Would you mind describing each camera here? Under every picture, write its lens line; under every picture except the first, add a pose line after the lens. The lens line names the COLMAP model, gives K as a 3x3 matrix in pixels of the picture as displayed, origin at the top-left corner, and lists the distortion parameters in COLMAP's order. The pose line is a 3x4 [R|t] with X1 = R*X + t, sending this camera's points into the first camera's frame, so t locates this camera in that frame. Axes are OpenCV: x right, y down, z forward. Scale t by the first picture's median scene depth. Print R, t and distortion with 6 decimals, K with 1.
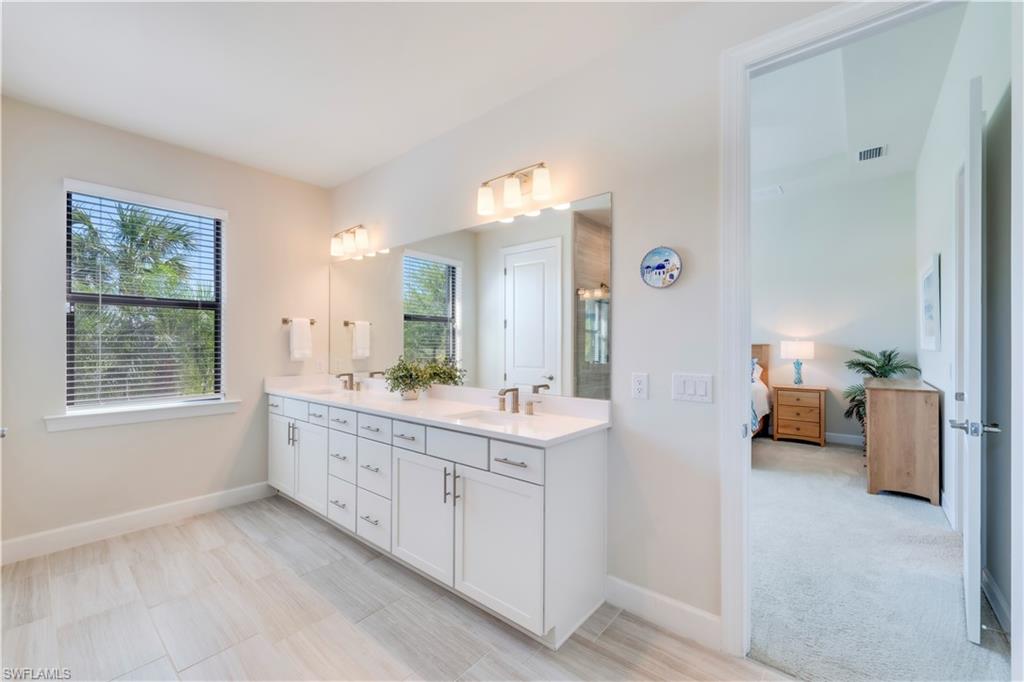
lens RADIAL K [[415.0, 0, 509.6], [0, 415.0, 344.1], [0, 0, 1]] dist [0.000291, 0.000040]
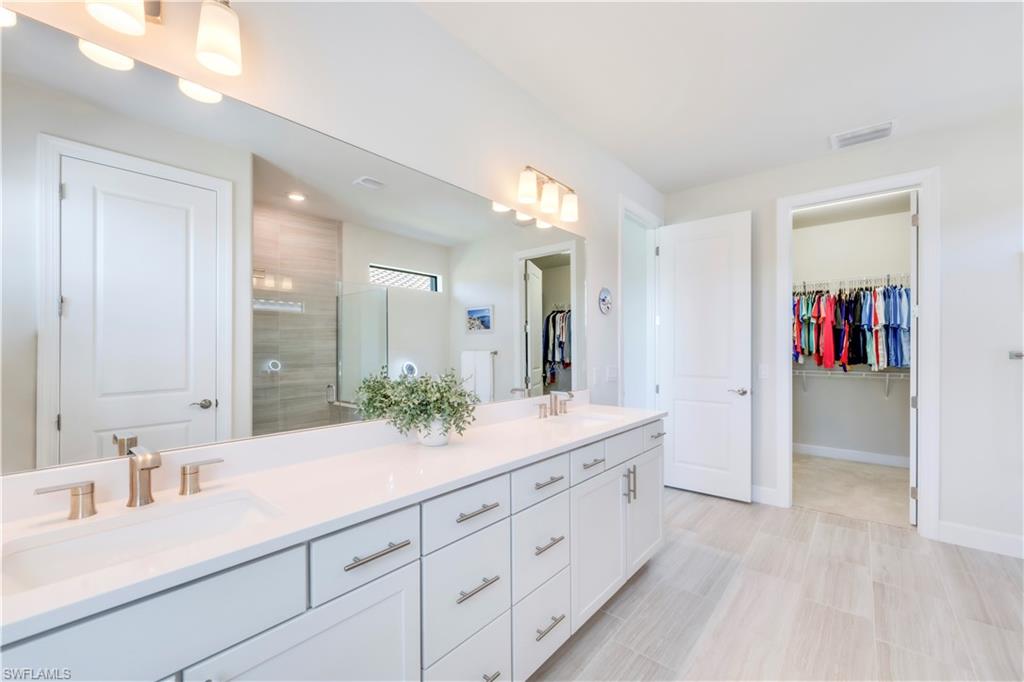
lens RADIAL K [[415.0, 0, 509.6], [0, 415.0, 344.1], [0, 0, 1]] dist [0.000291, 0.000040]
pose [[0.008086, 0.003343, 0.999962, -0.770003], [0.000526, 0.999994, -0.003348, -0.006581], [-0.999967, 0.000553, 0.008084, 0.832674]]
